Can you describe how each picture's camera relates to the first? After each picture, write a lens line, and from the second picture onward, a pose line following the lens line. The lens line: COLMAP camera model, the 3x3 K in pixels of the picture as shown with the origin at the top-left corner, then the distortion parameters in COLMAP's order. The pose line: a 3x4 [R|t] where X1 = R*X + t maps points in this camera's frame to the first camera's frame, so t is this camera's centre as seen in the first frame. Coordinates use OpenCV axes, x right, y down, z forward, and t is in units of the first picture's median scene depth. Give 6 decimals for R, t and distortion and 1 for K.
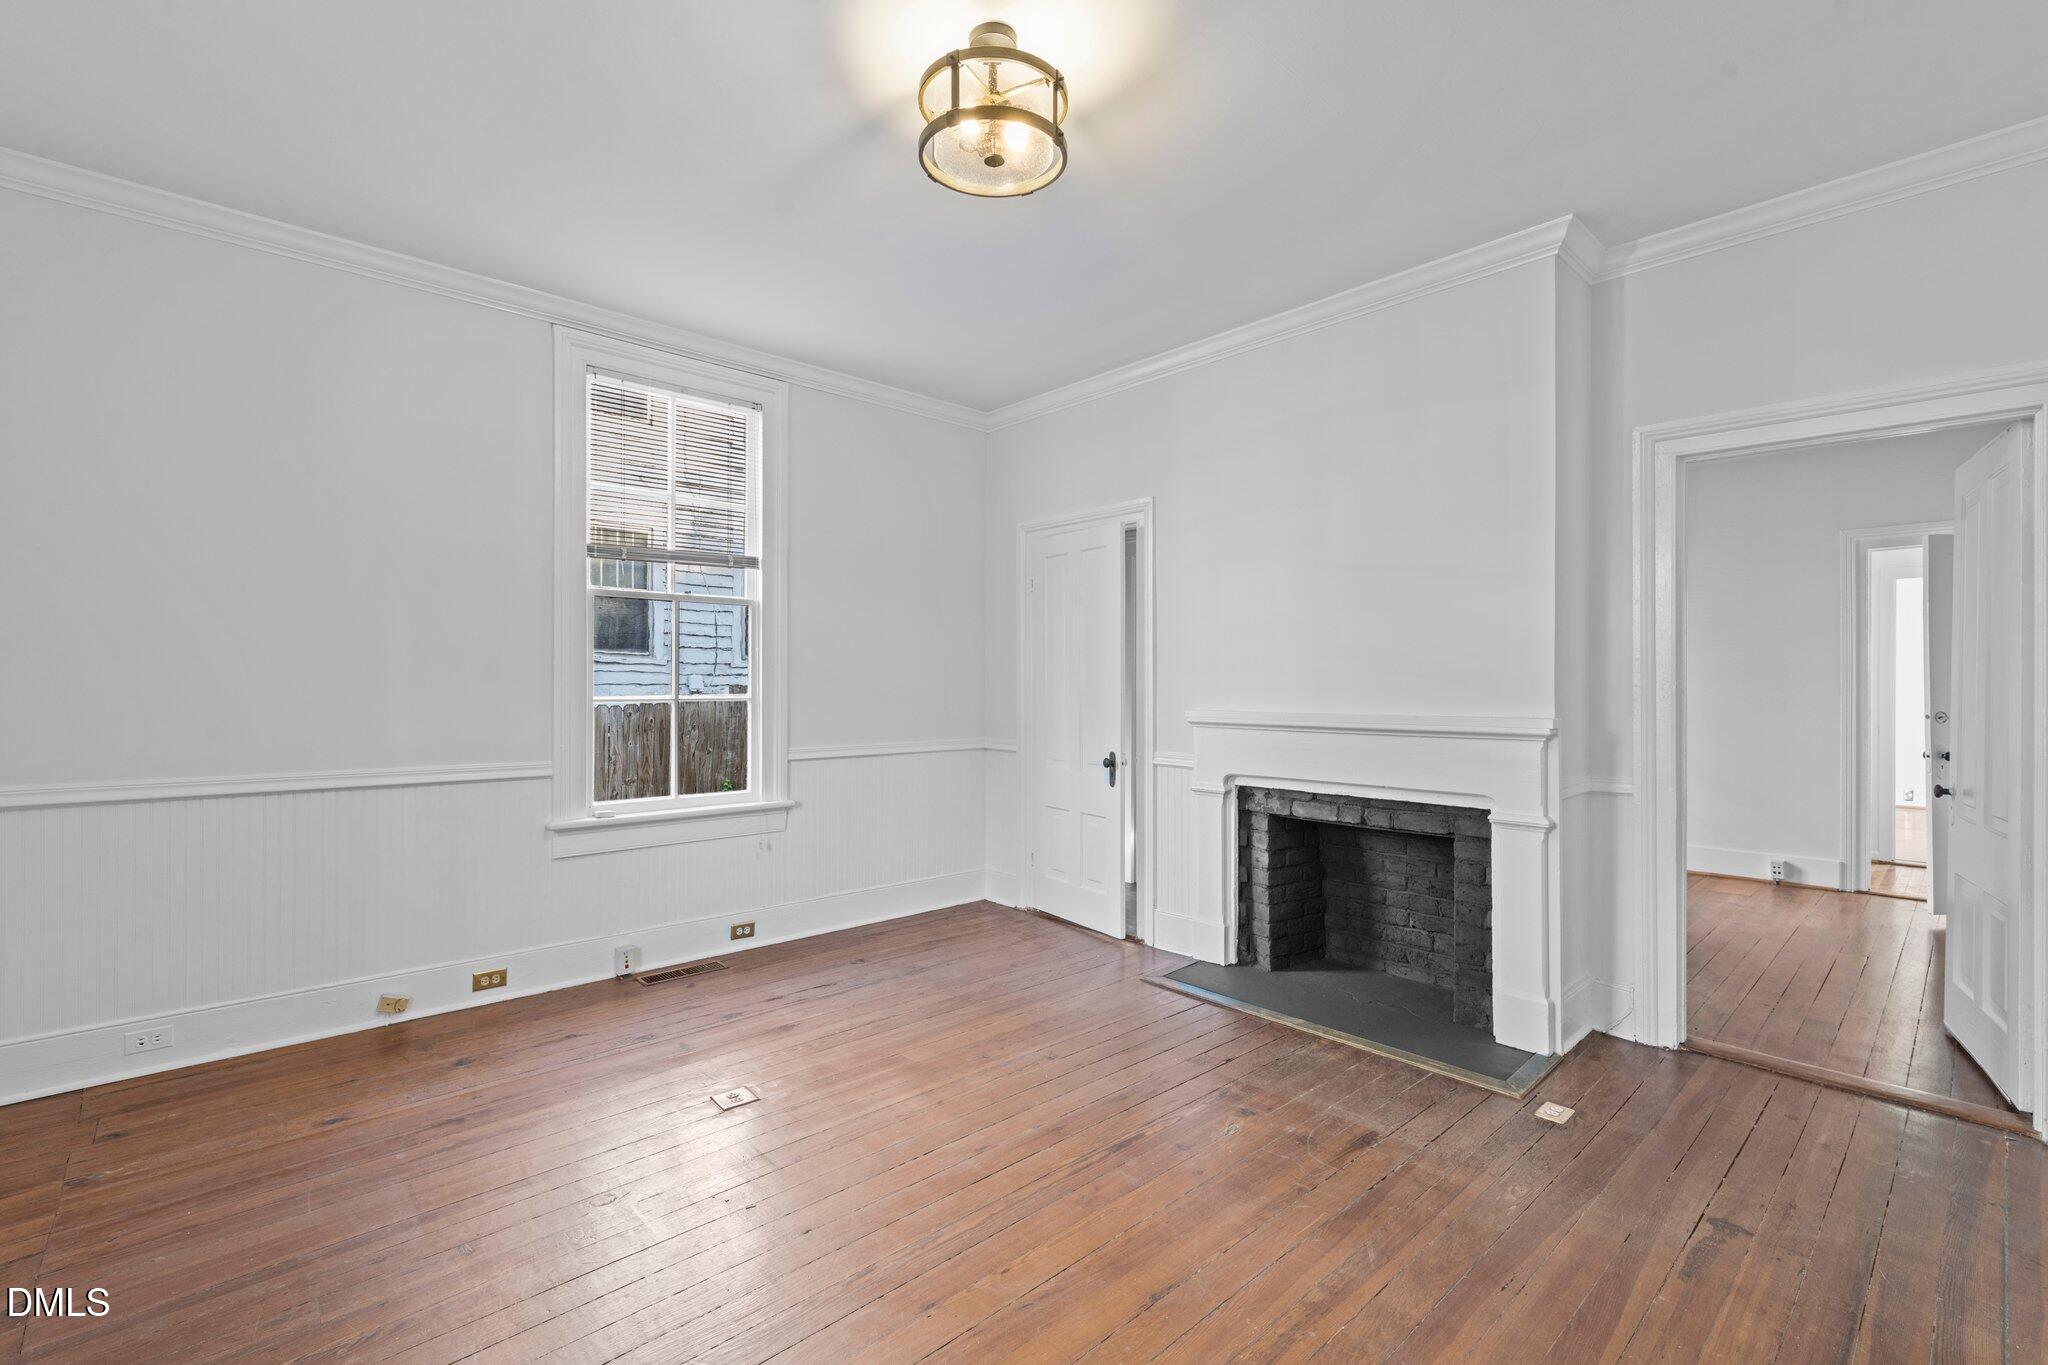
lens RADIAL K [[880.9, 0, 1024.0], [0, 880.9, 682.5], [0, 0, 1]] dist [0.000360, -0.000081]
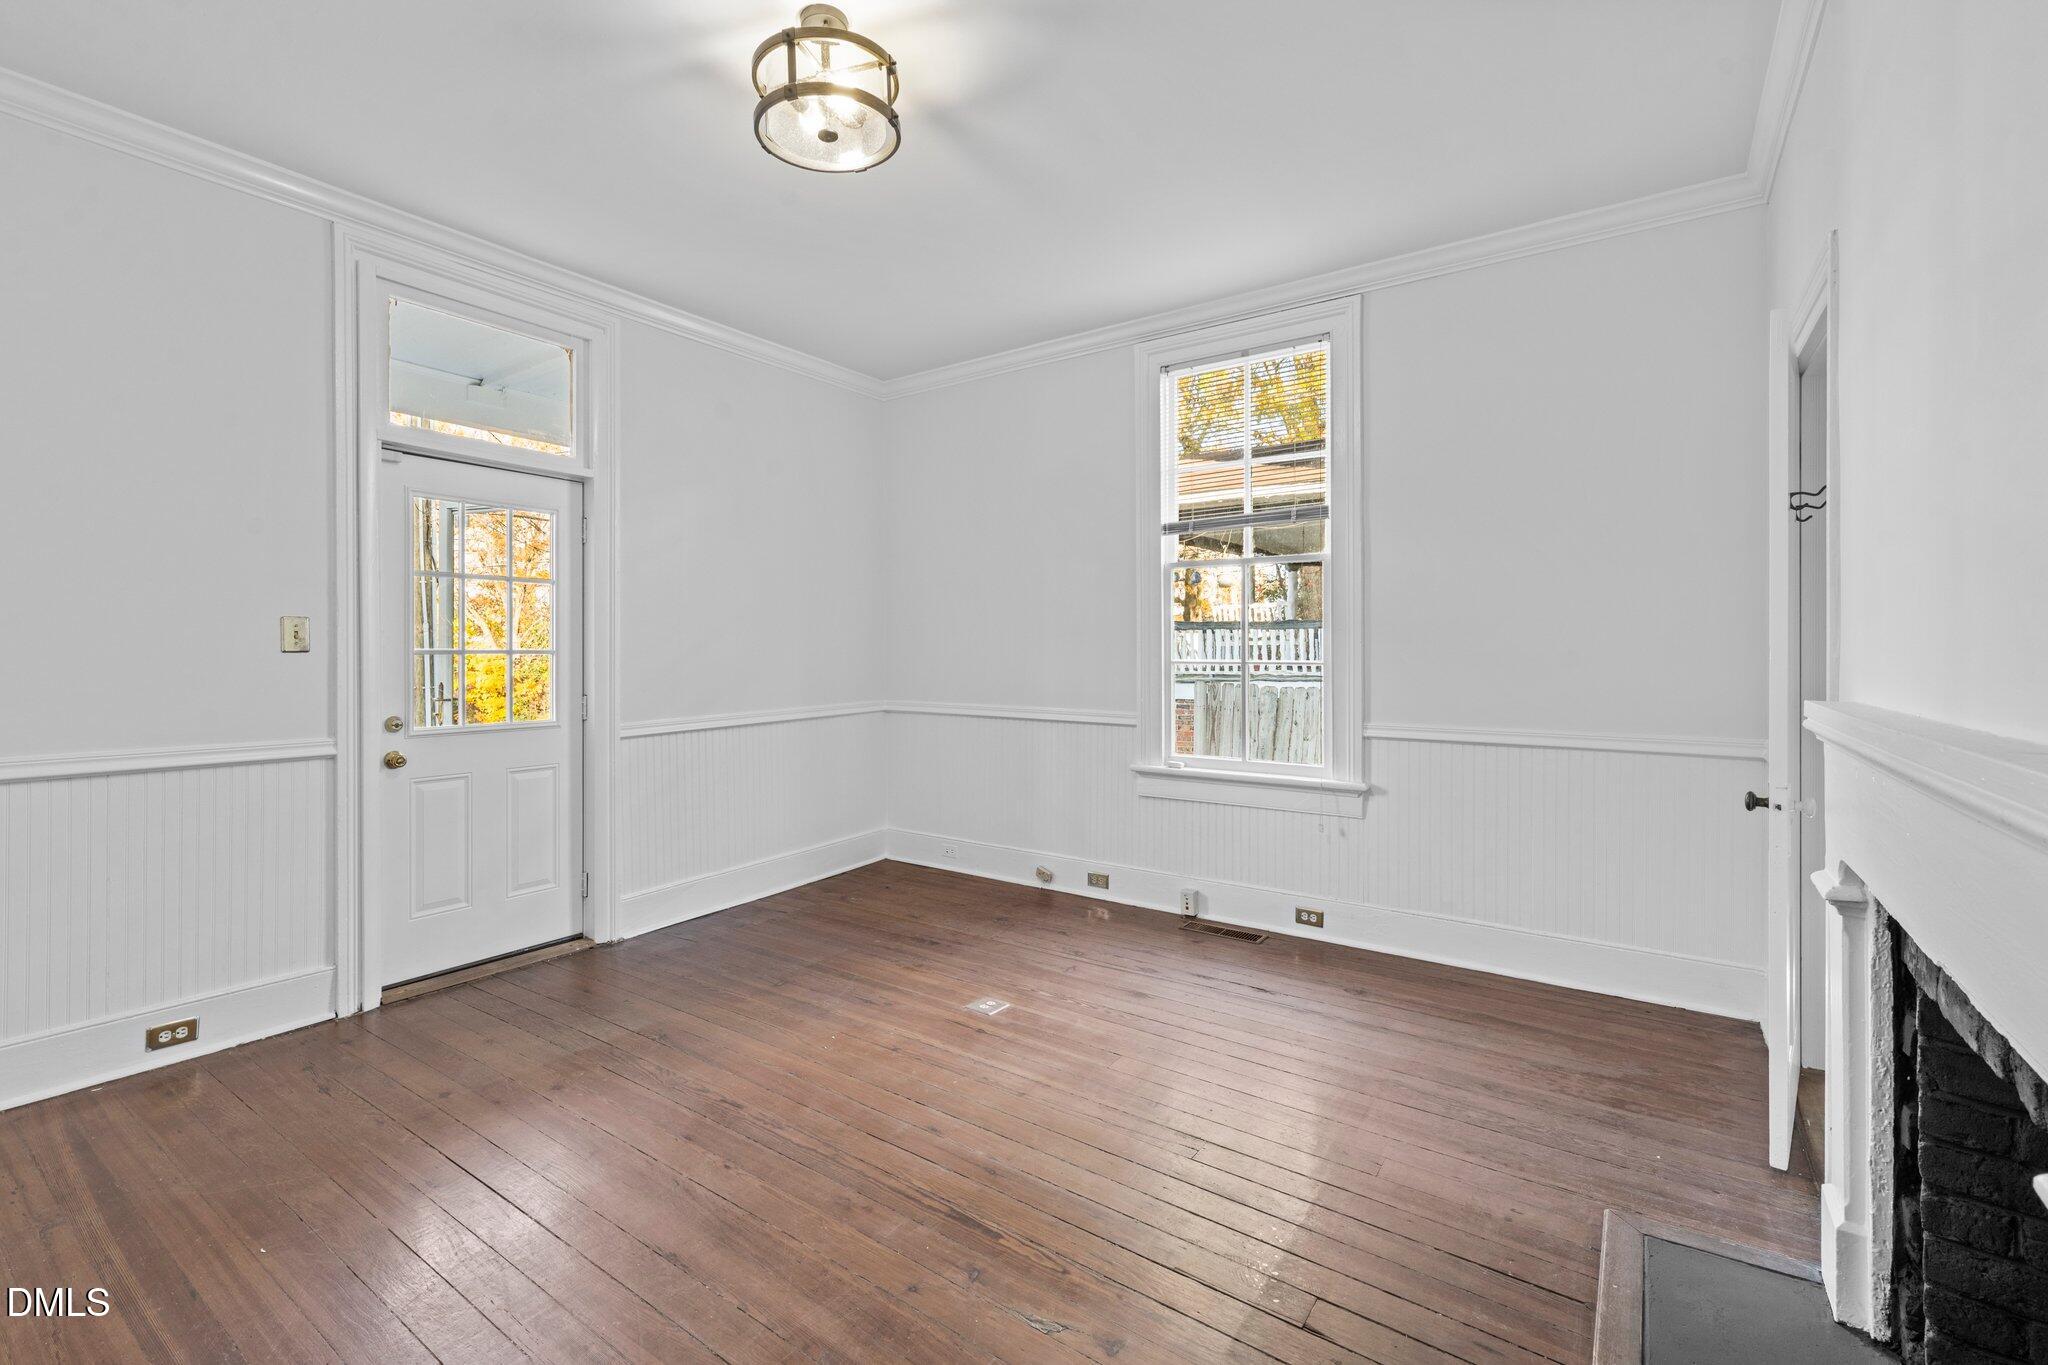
lens RADIAL K [[904.8, 0, 1019.9], [0, 904.8, 657.2], [0, 0, 1]] dist [0.001742, 0.000263]
pose [[0.204391, 0.005308, -0.978875, 0.588724], [0.003214, 0.999976, 0.006093, 0.005392], [0.978884, -0.004391, 0.204369, 0.562003]]
